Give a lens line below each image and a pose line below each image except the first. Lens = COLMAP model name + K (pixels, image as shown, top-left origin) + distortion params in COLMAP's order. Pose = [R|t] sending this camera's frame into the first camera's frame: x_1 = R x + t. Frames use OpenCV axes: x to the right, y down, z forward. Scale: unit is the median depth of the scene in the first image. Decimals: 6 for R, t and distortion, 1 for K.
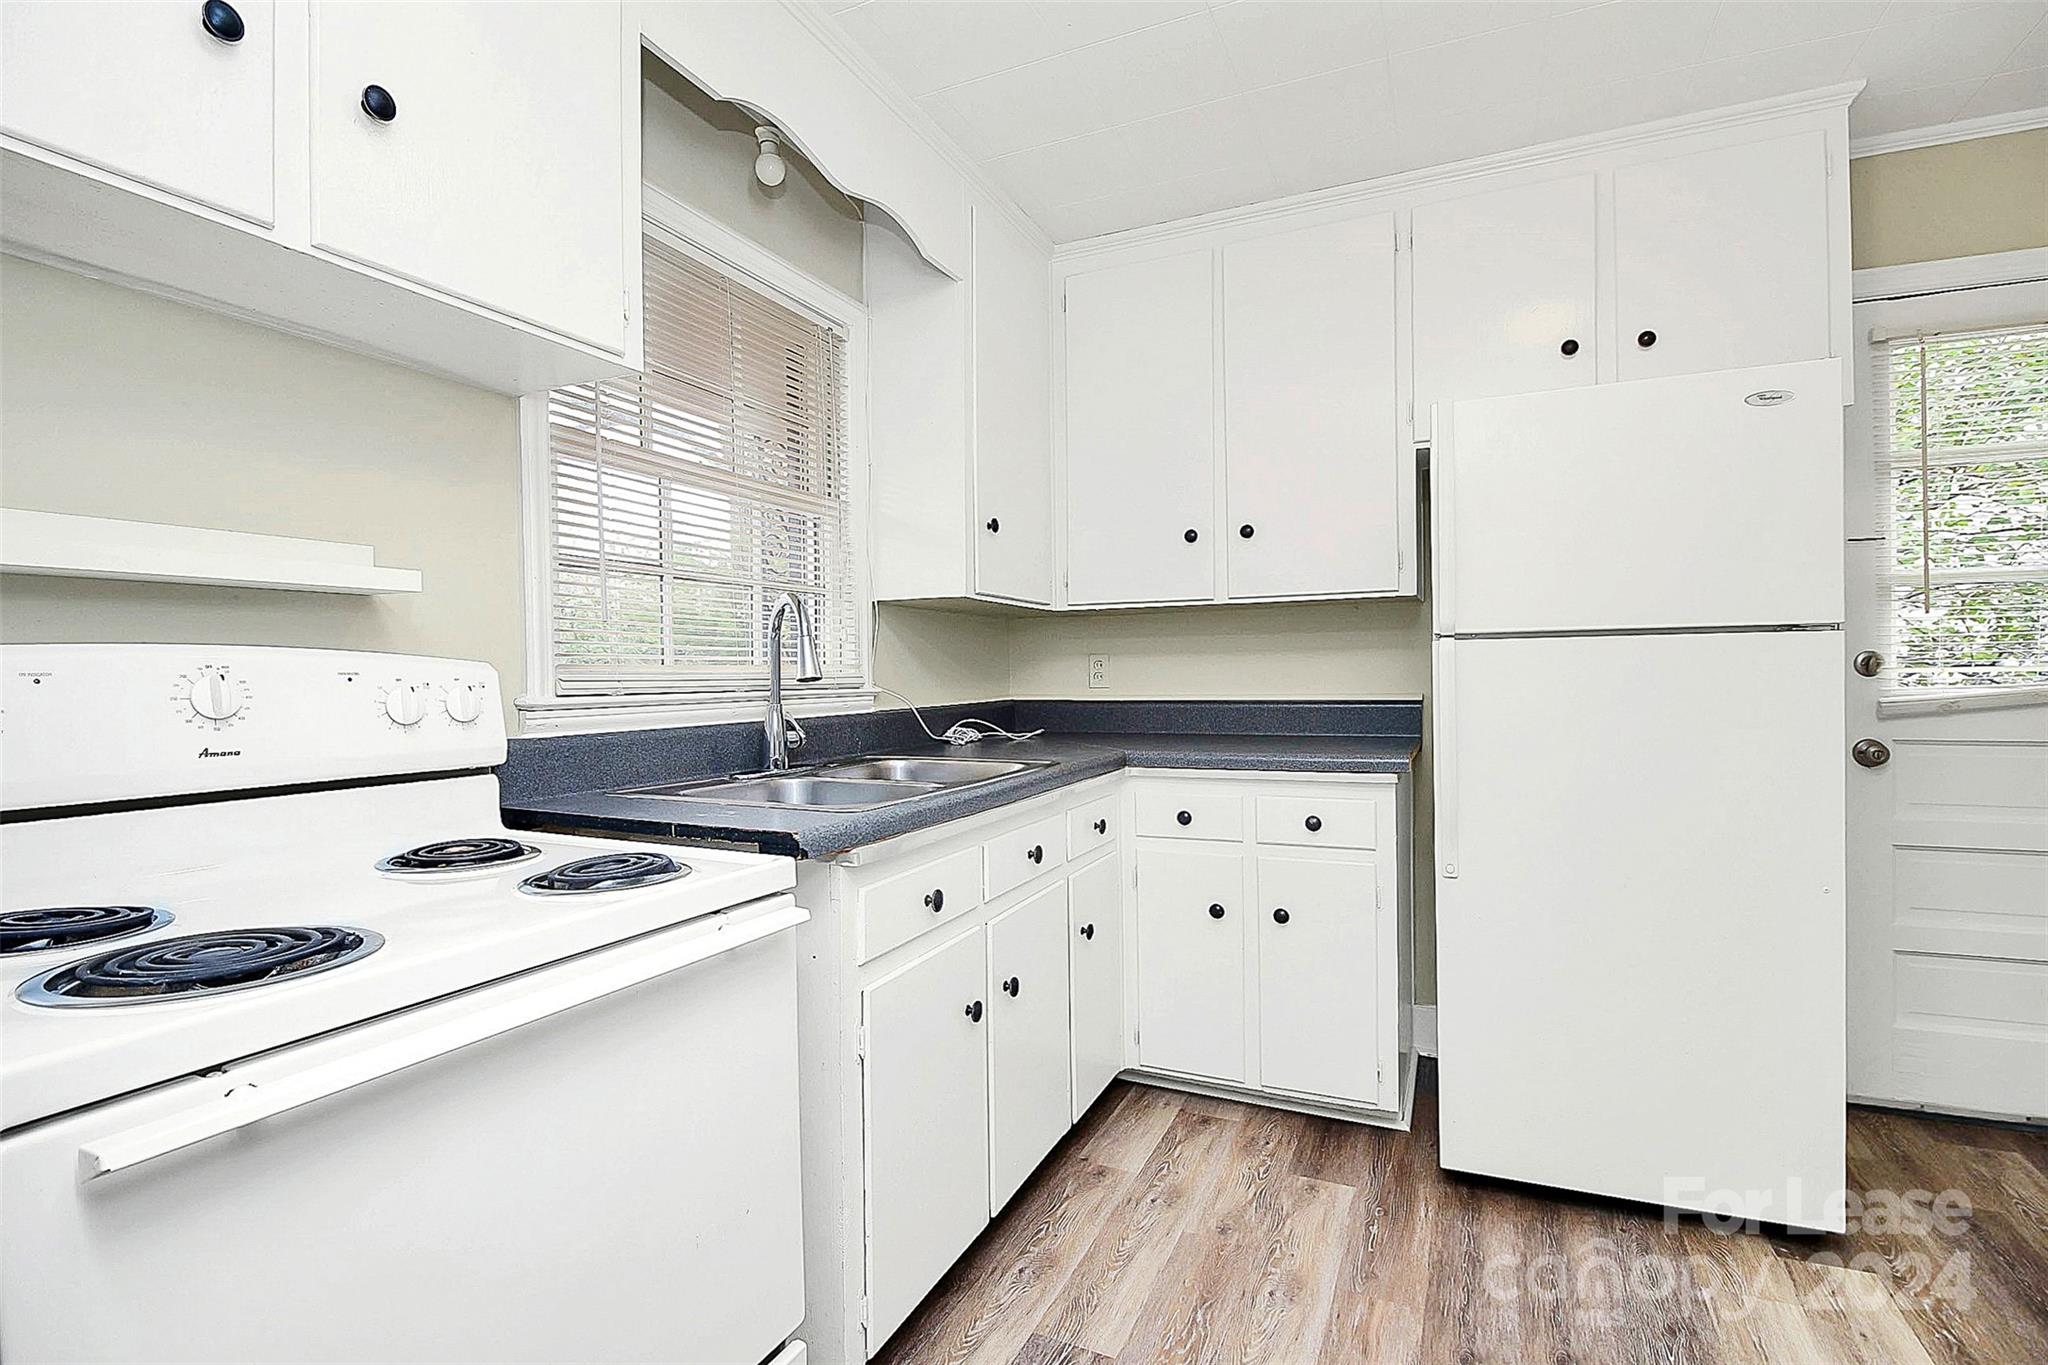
lens RADIAL K [[979.9, 0, 1010.3], [0, 979.9, 671.5], [0, 0, 1]] dist [0.019020, -0.019882]
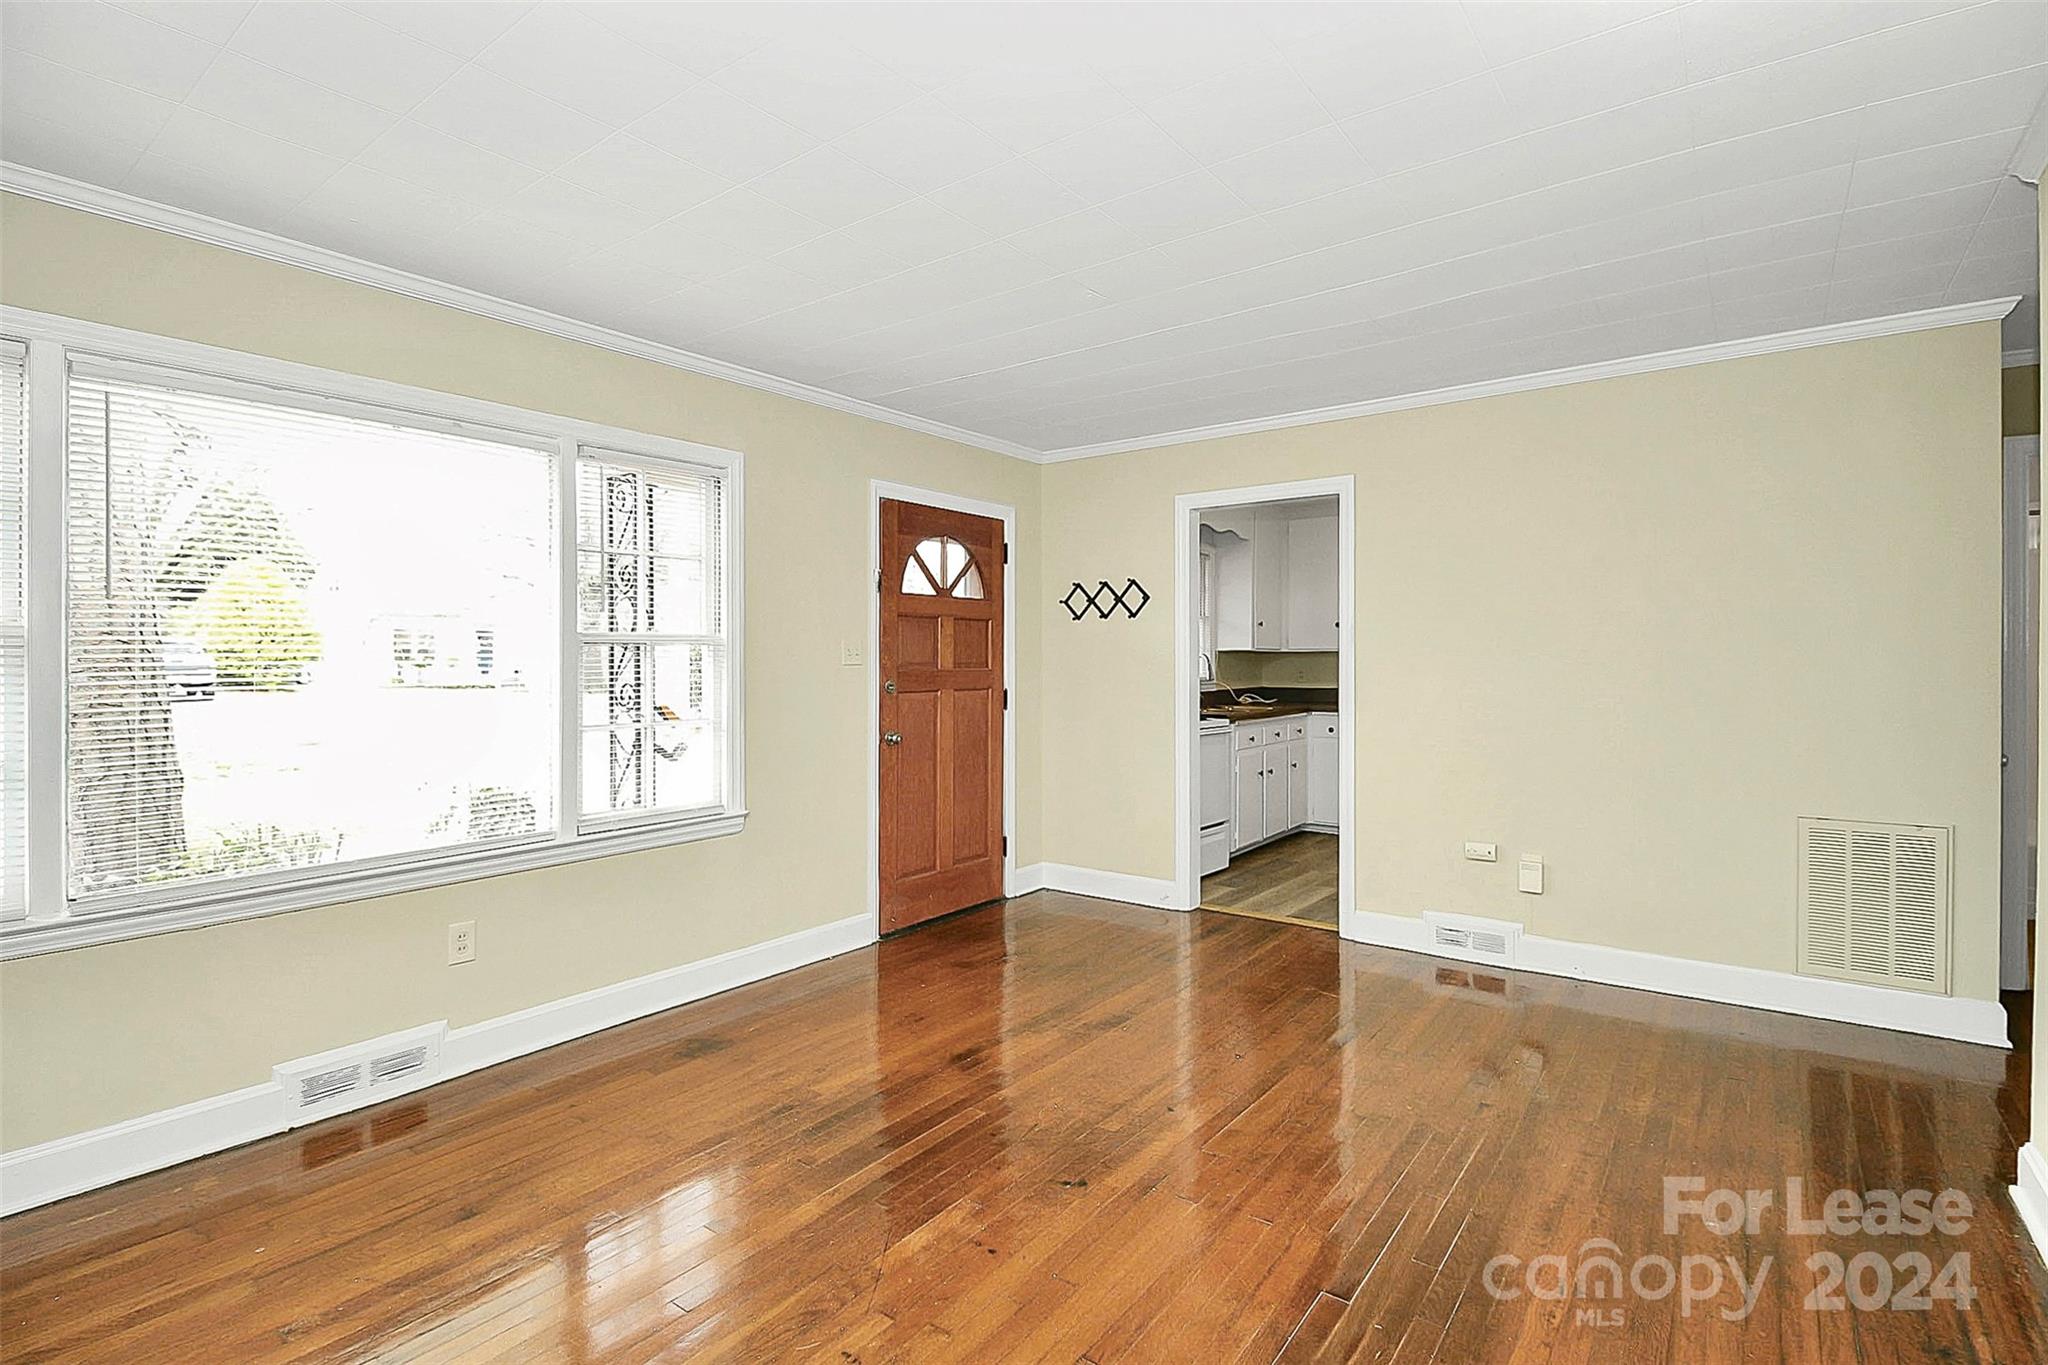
lens RADIAL K [[972.1, 0, 1021.4], [0, 972.1, 638.0], [0, 0, 1]] dist [0.019374, -0.019957]
pose [[0.977220, 0.006393, -0.212130, -0.105629], [-0.010898, 0.999739, -0.020075, -0.049783], [0.211947, 0.021929, 0.977035, -2.020148]]
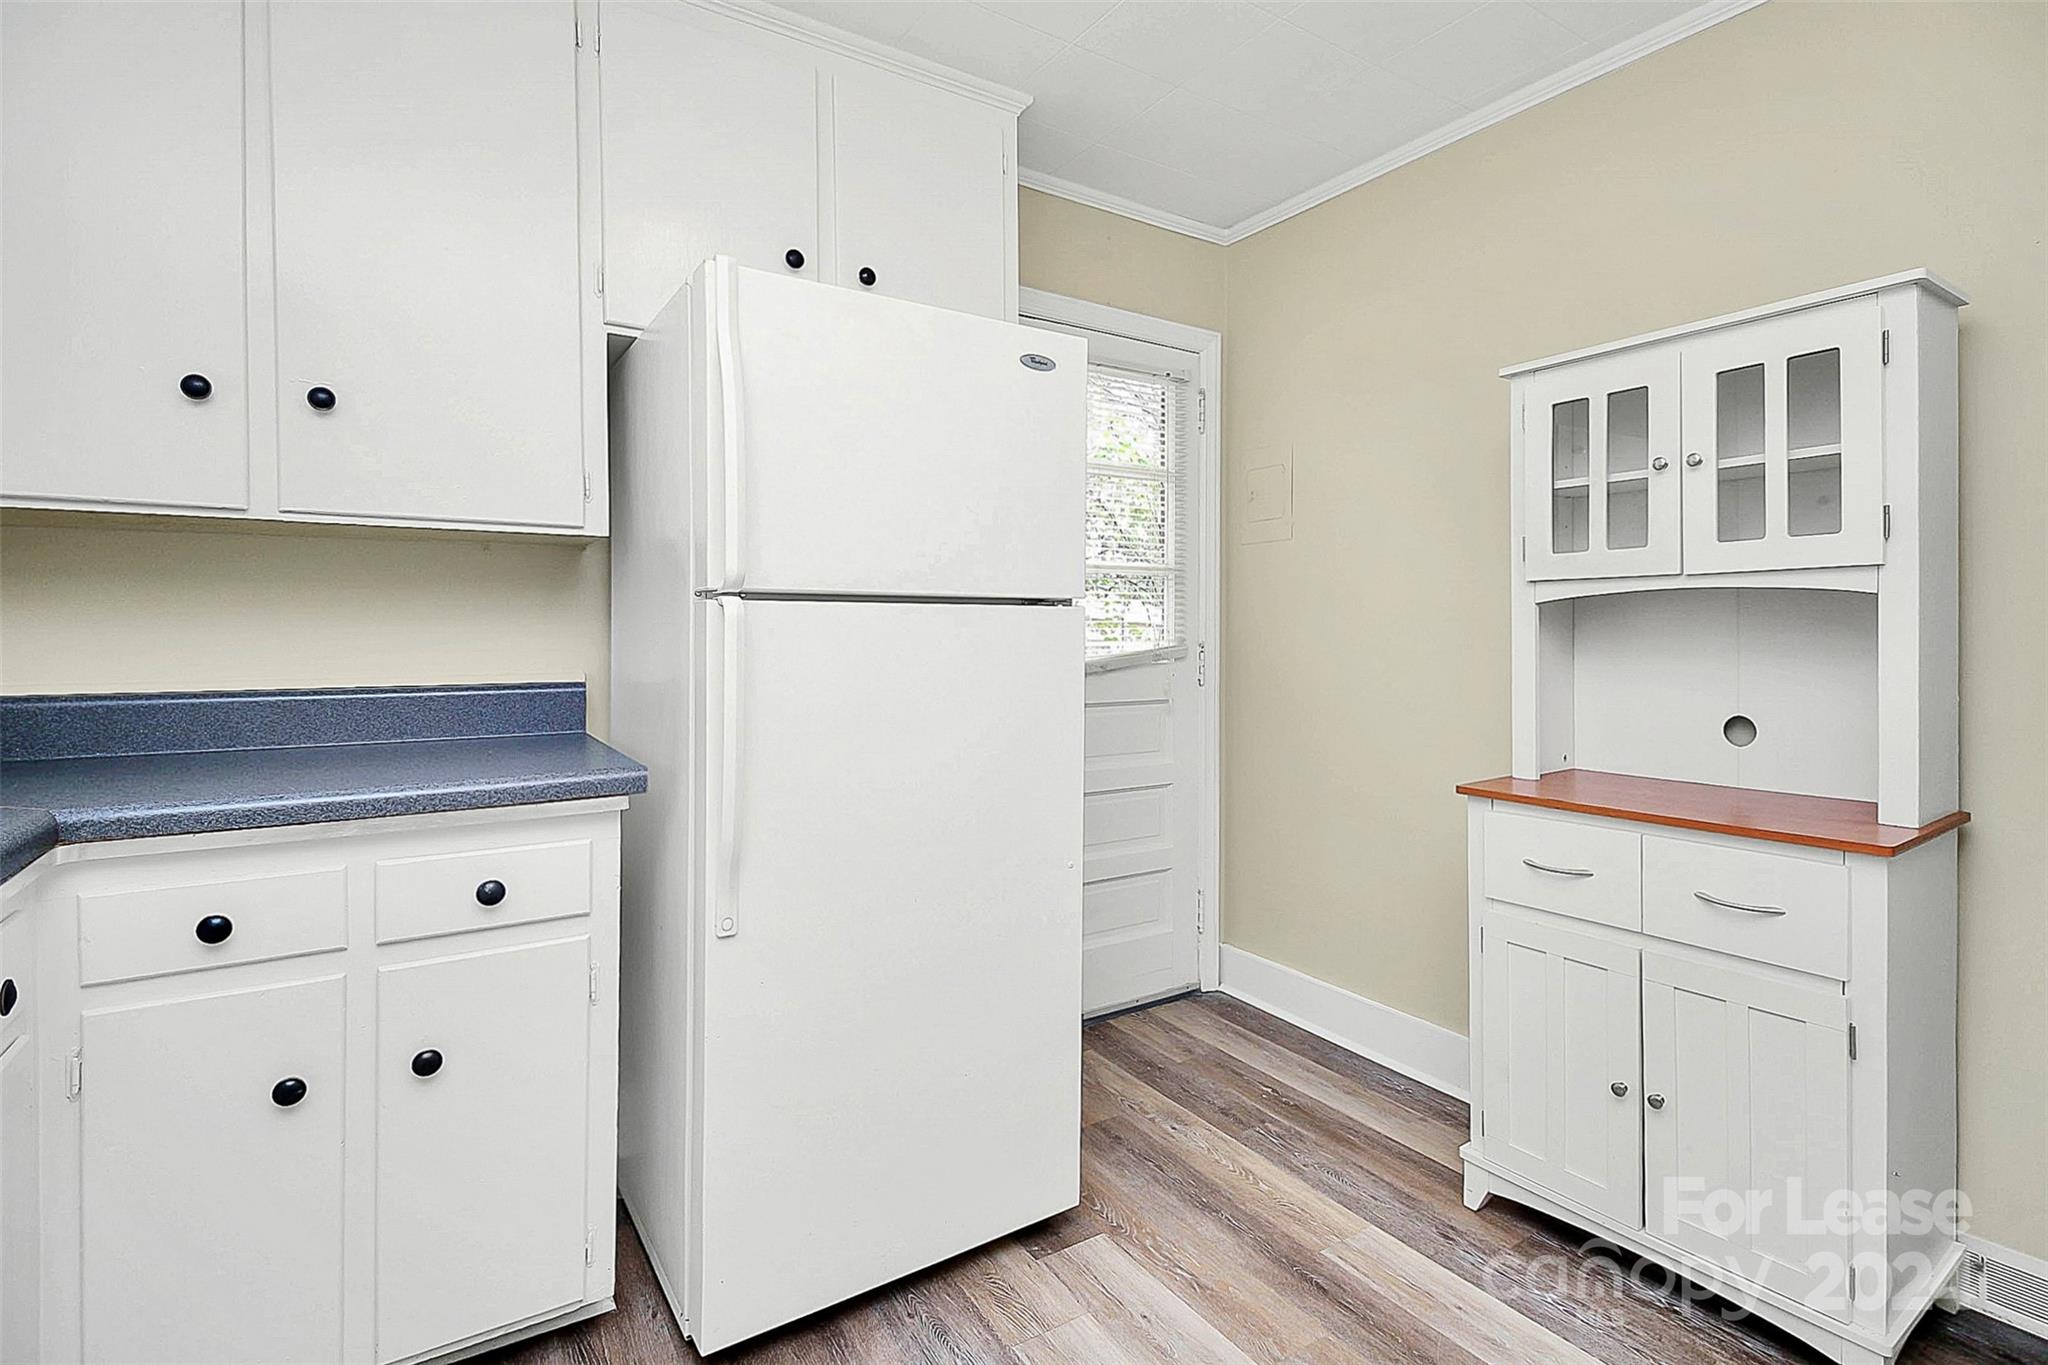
lens RADIAL K [[972.1, 0, 1021.4], [0, 972.1, 638.0], [0, 0, 1]] dist [0.019374, -0.019957]
pose [[0.531454, 0.011786, 0.847005, -0.031143], [-0.006901, 0.999930, -0.009584, 0.000671], [-0.847059, -0.000752, 0.531498, 0.415769]]
